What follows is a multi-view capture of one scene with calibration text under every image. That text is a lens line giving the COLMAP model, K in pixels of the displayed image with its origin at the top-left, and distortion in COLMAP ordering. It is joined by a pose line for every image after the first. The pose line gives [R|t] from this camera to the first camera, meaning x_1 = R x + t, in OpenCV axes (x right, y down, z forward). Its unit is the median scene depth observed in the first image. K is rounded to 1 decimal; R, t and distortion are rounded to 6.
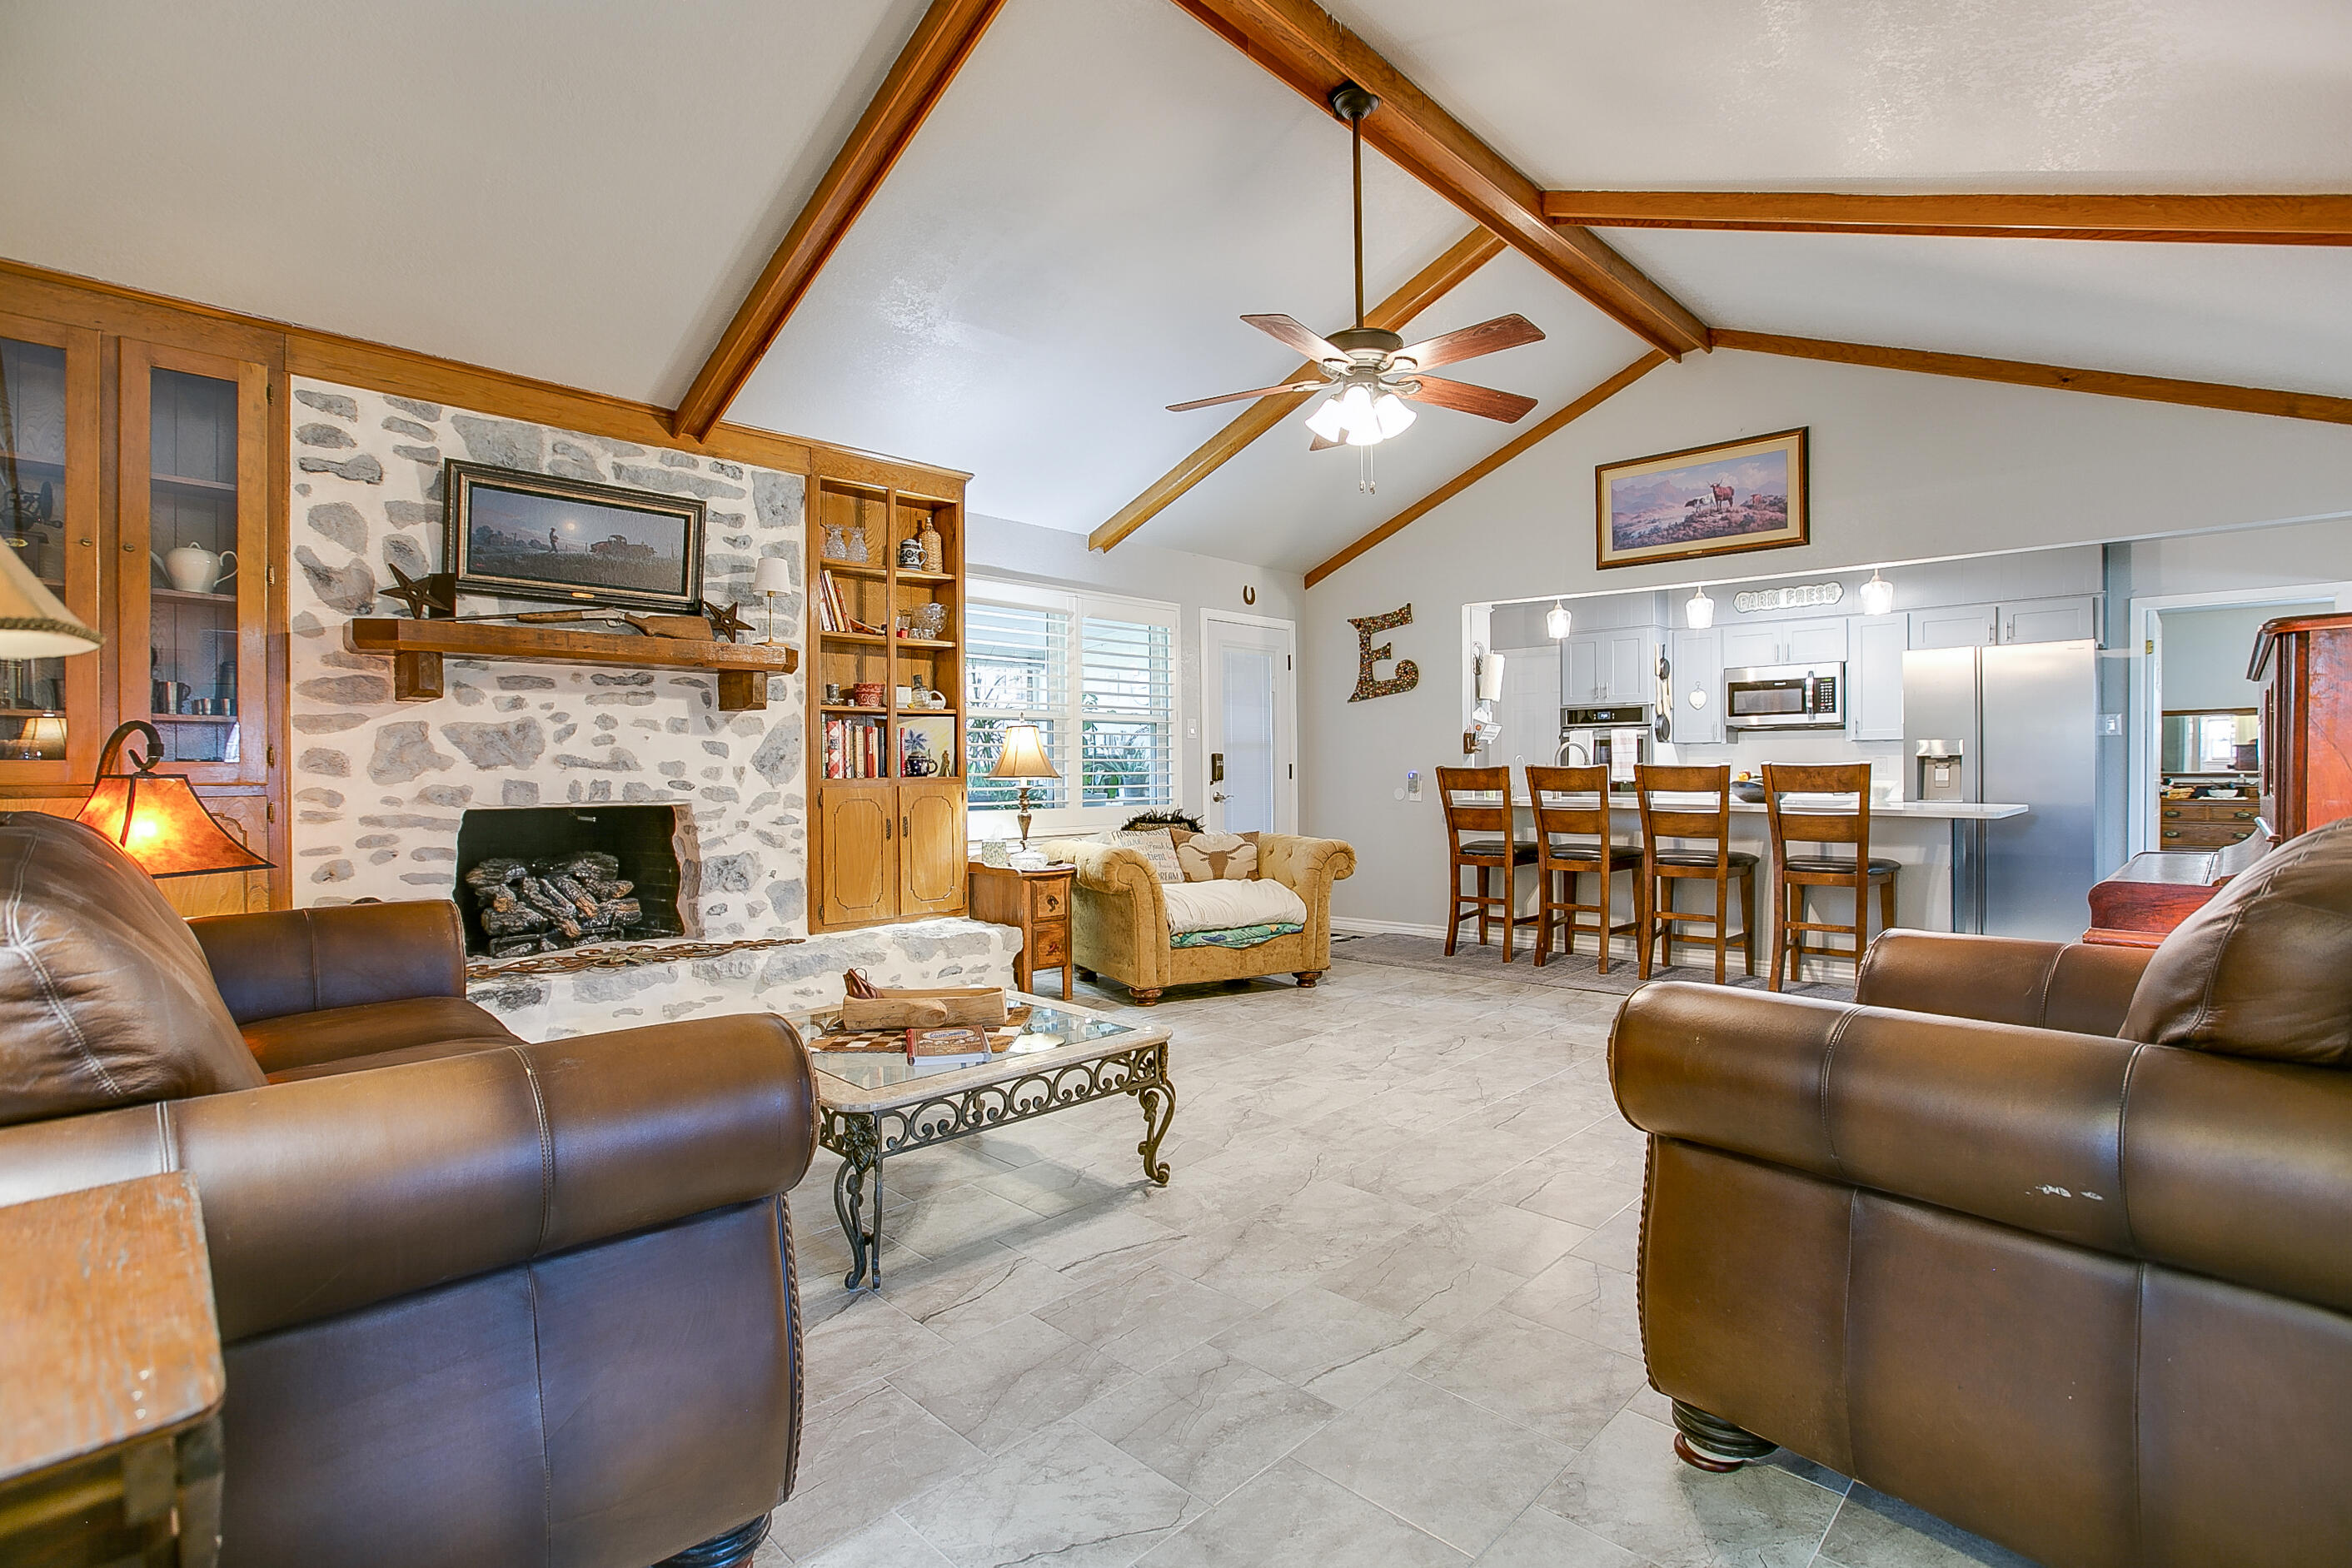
lens RADIAL K [[1117.9, 0, 1194.4], [0, 1117.9, 762.7], [0, 0, 1]] dist [-0.030396, 0.003095]
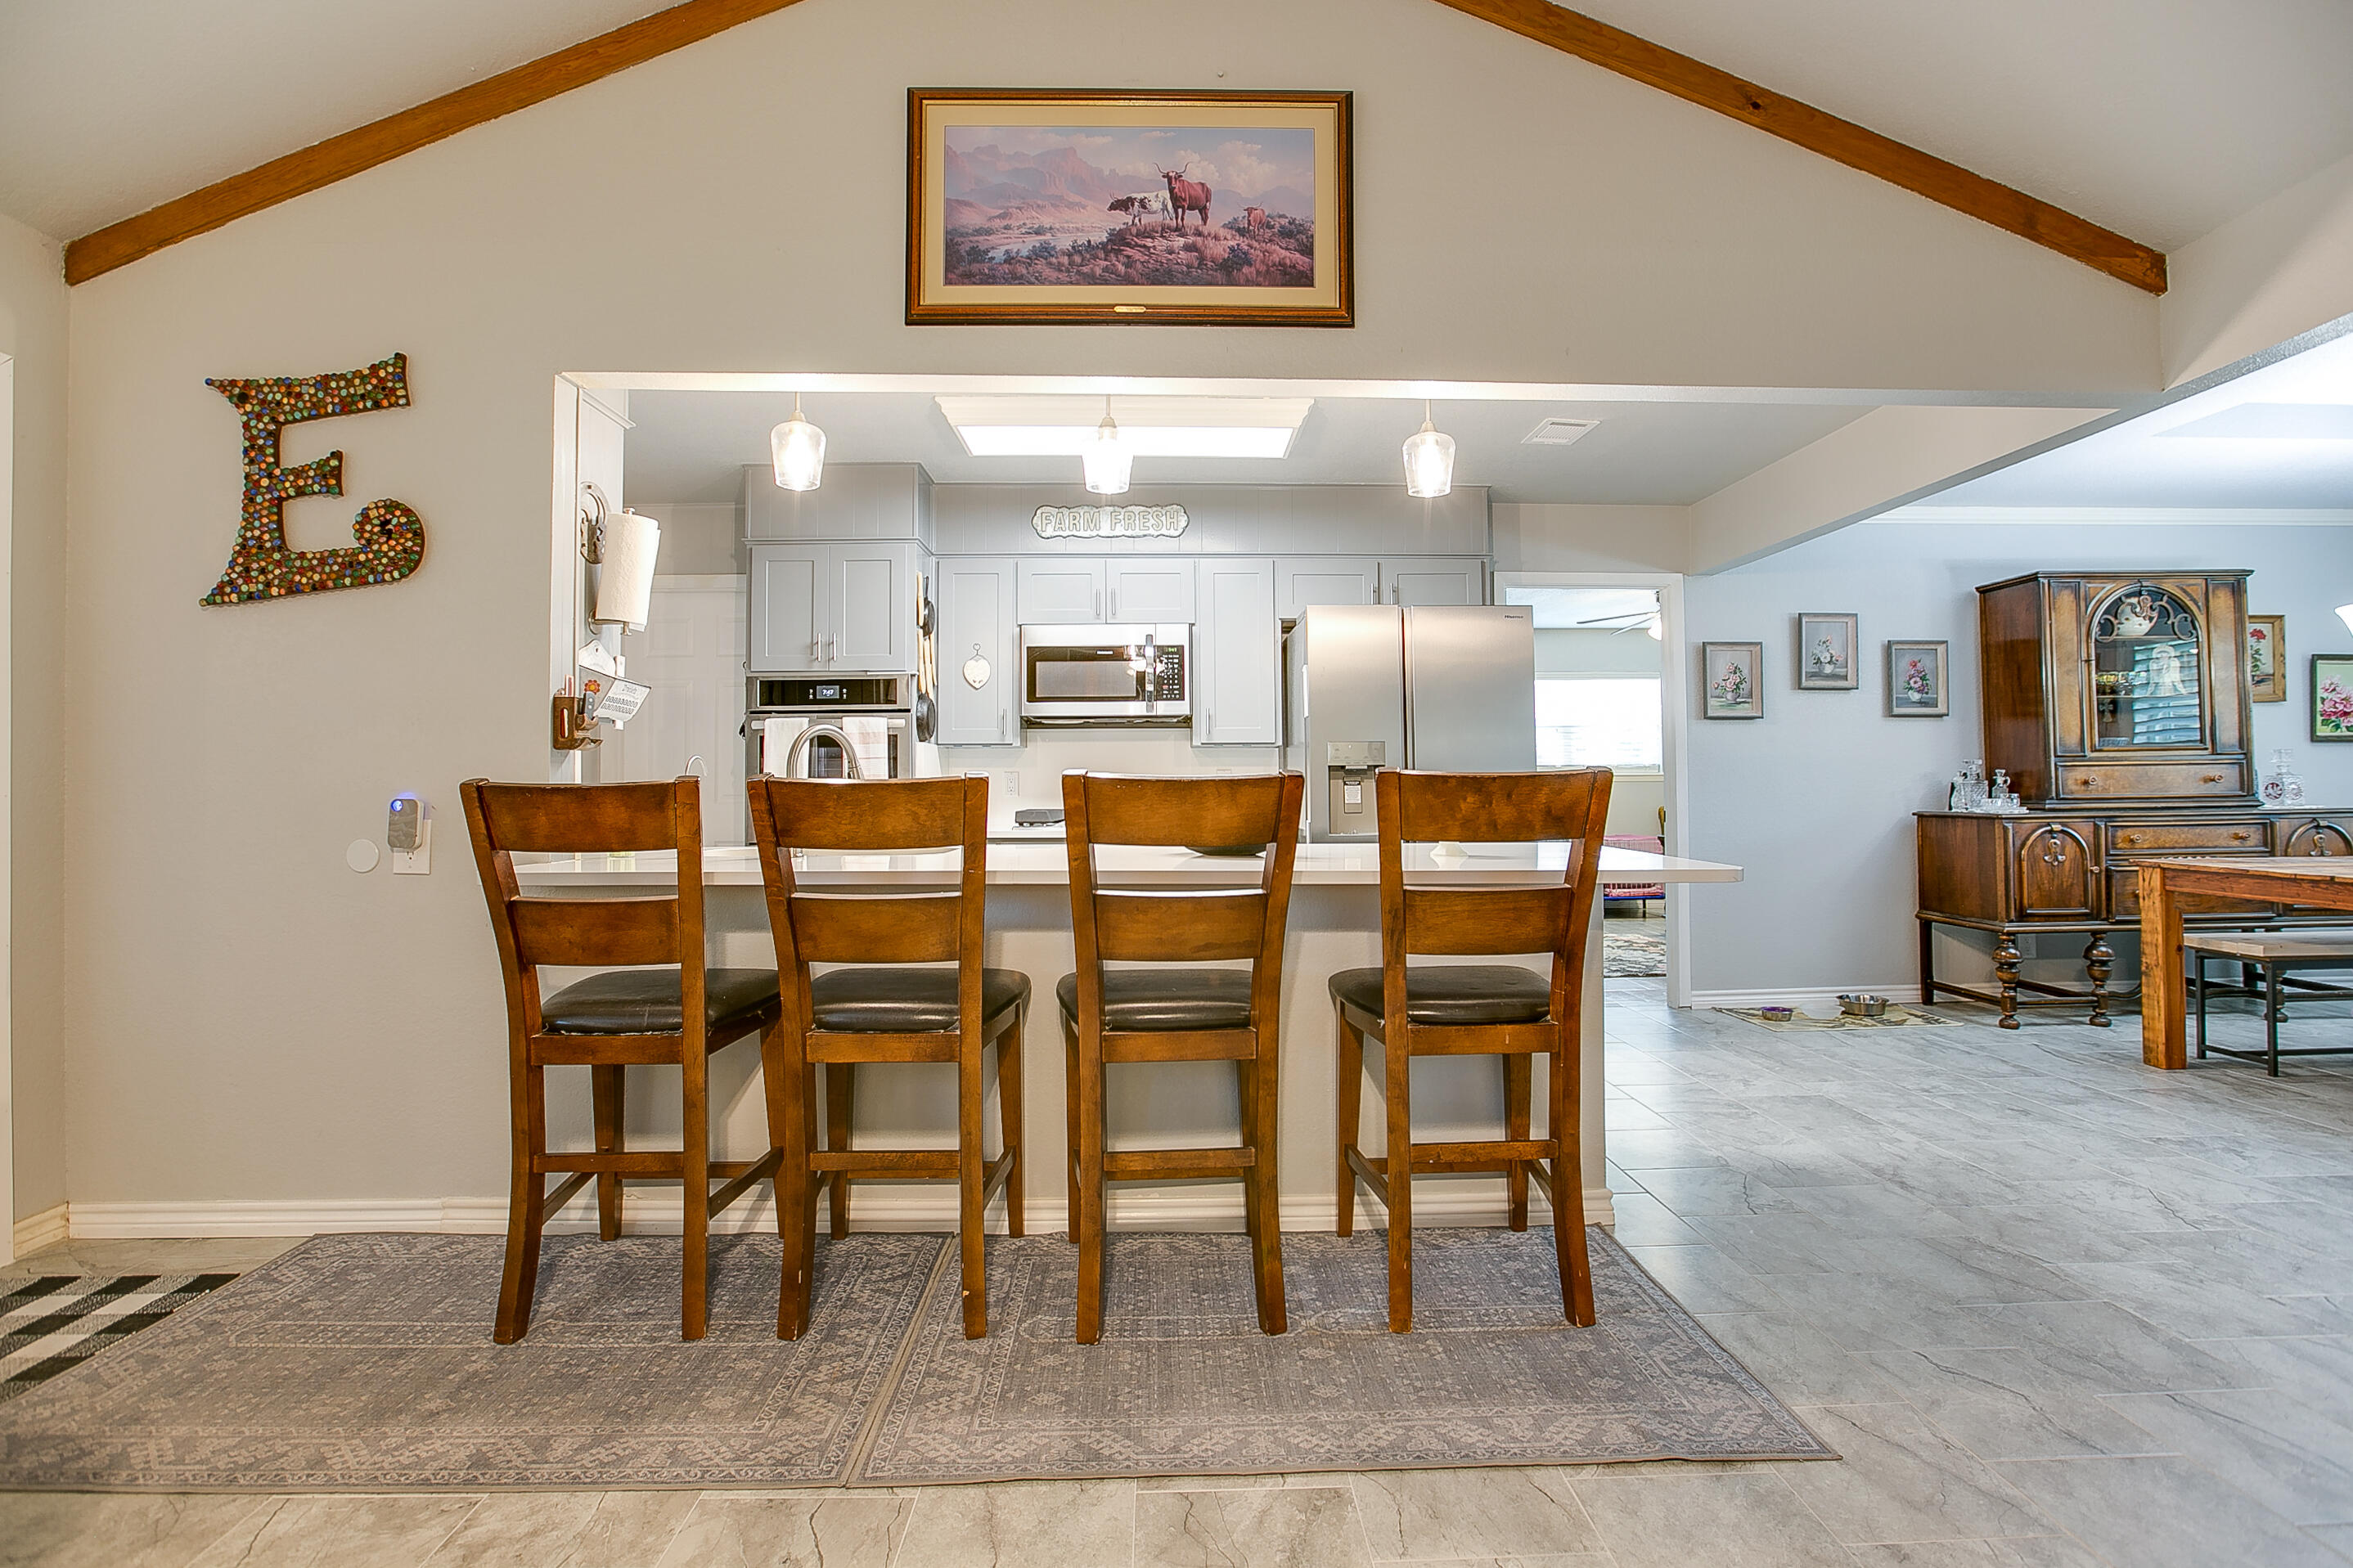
lens RADIAL K [[1072.4, 0, 1167.9], [0, 1072.4, 765.1], [0, 0, 1]] dist [-0.038433, 0.007976]
pose [[0.717931, 0.011086, 0.696026, 0.143361], [0.000217, 0.999870, -0.016149, 0.003723], [-0.696114, 0.011745, 0.717835, 0.606905]]
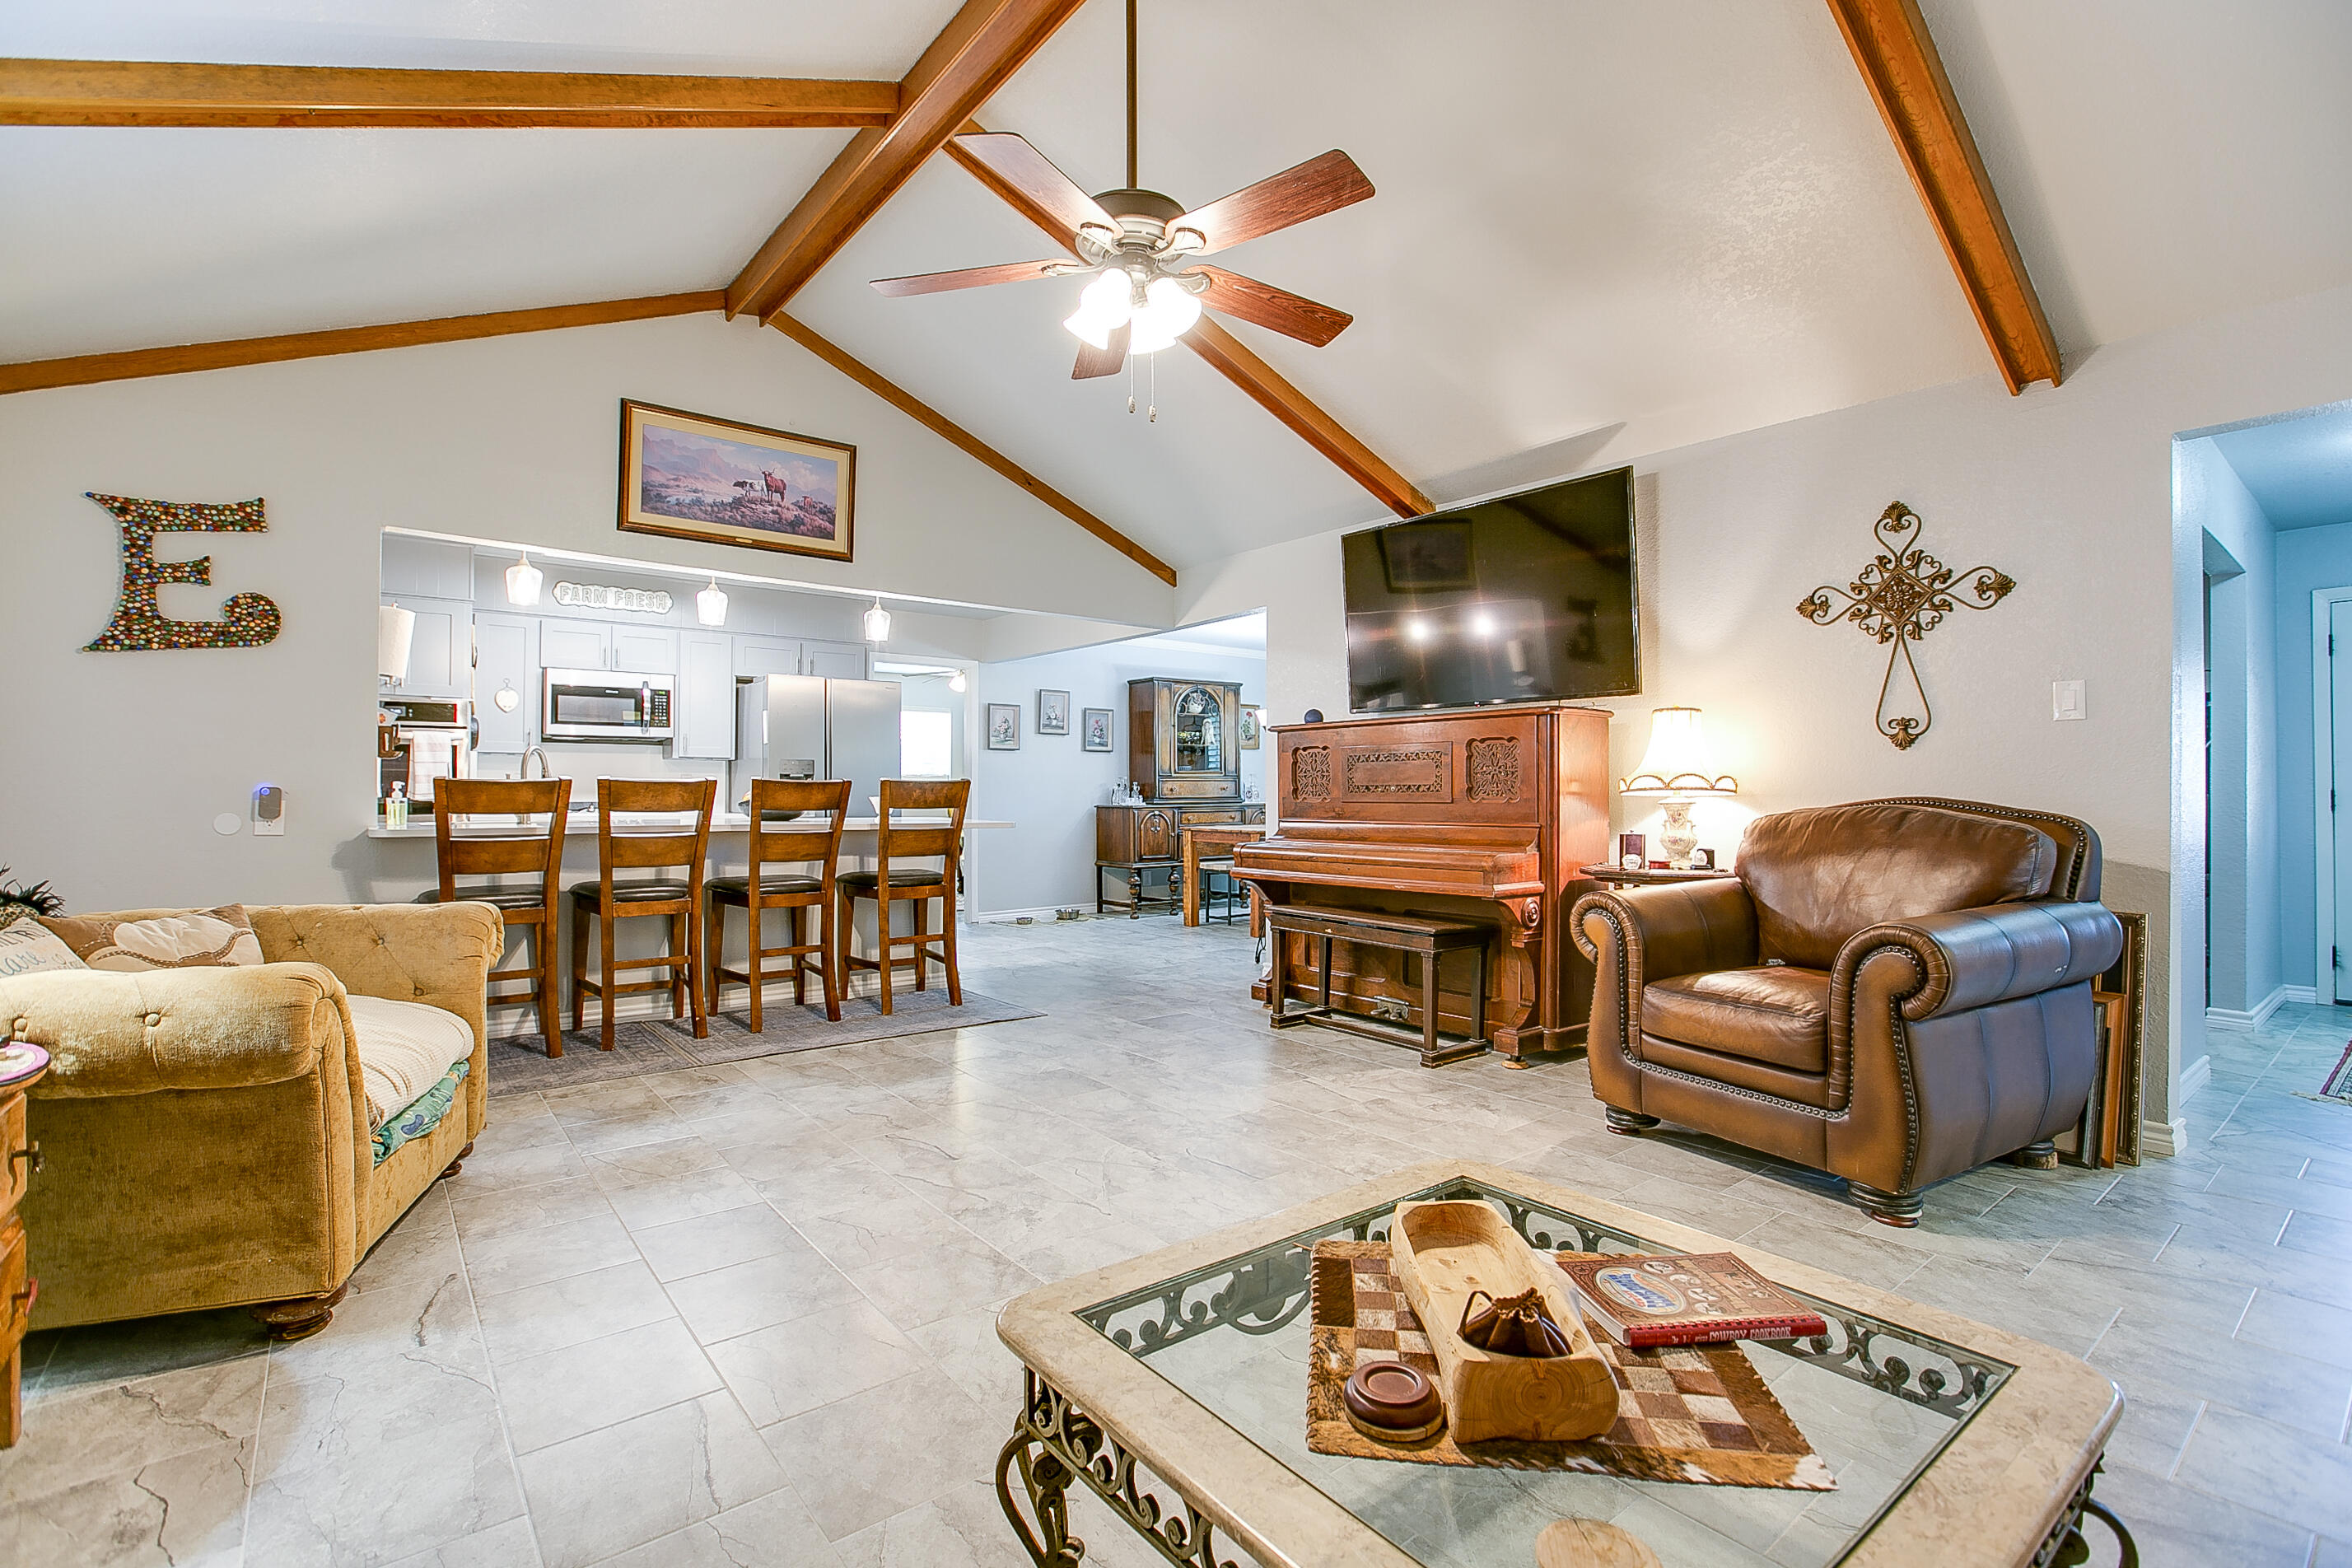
lens RADIAL K [[1072.1, 0, 1180.9], [0, 1072.1, 772.7], [0, 0, 1]] dist [-0.038433, 0.007976]
pose [[0.130591, 0.019164, 0.991251, -0.307075], [-0.008688, 0.999797, -0.018185, 0.007722], [-0.991398, -0.006237, 0.130731, 0.484439]]
